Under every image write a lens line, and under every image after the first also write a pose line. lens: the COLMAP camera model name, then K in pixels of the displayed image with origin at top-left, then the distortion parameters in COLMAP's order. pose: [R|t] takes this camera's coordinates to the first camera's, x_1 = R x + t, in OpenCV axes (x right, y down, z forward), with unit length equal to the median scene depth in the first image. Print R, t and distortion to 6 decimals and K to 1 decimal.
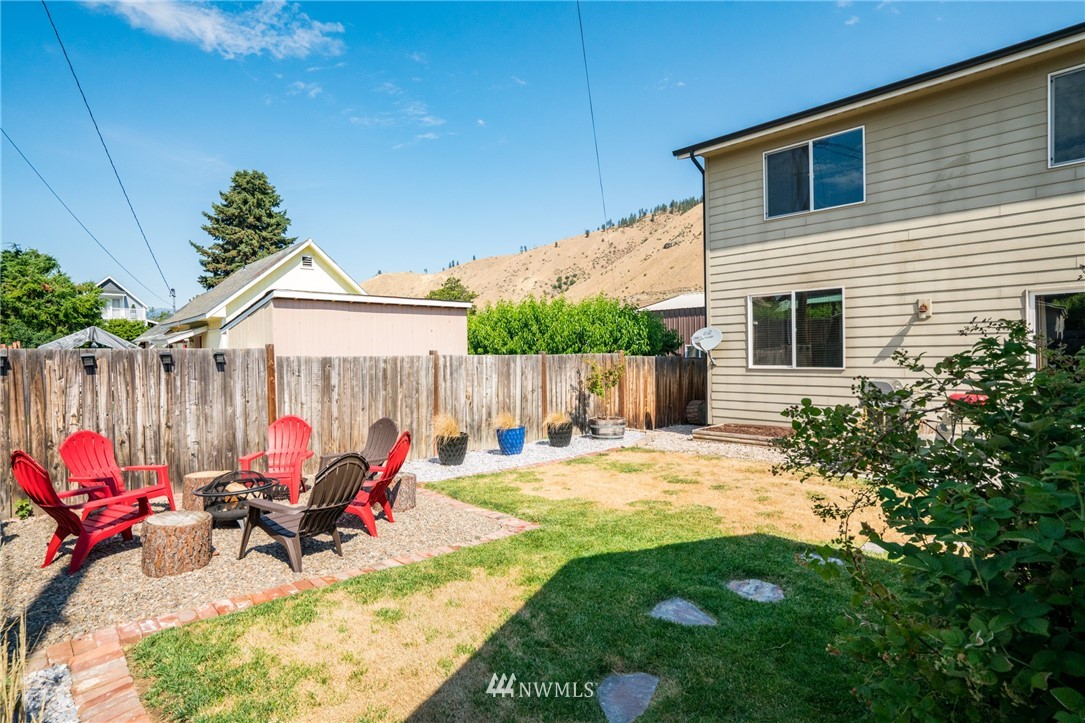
lens RADIAL K [[547.0, 0, 538.5], [0, 547.0, 364.9], [0, 0, 1]] dist [-0.025269, 0.000173]
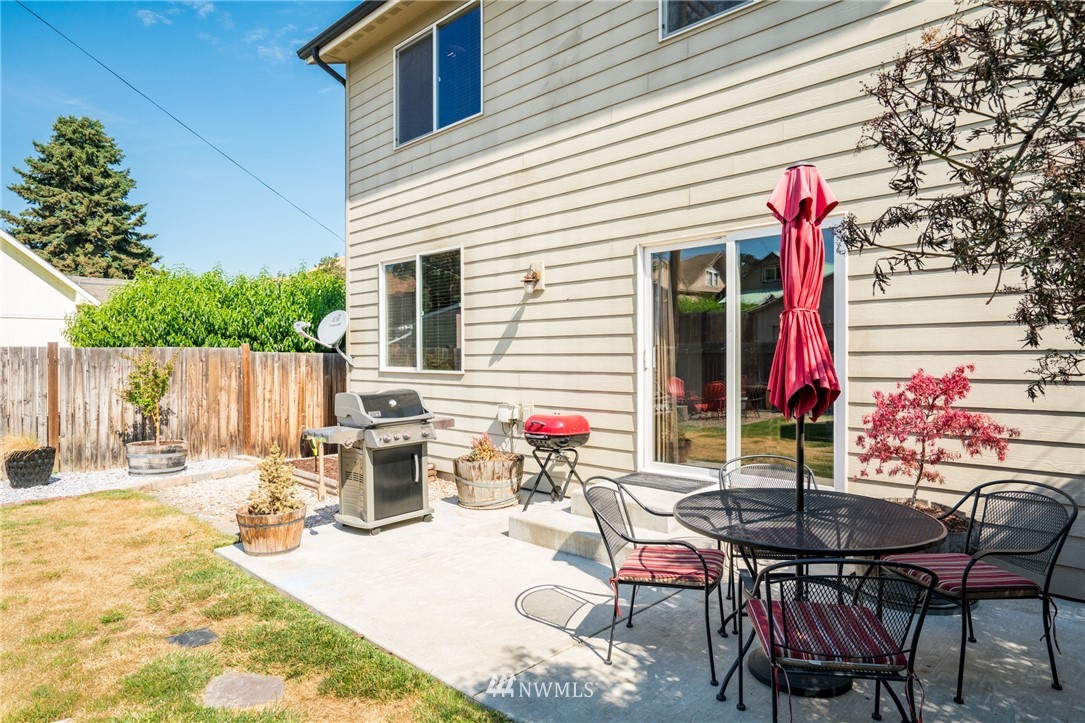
lens RADIAL K [[659.1, 0, 541.3], [0, 659.1, 361.1], [0, 0, 1]] dist [-0.009866, 0.001389]
pose [[0.999643, 0.016896, 0.020675, 0.481319], [-0.016537, 0.999711, -0.017434, 0.004059], [-0.020963, 0.017086, 0.999634, 0.159850]]
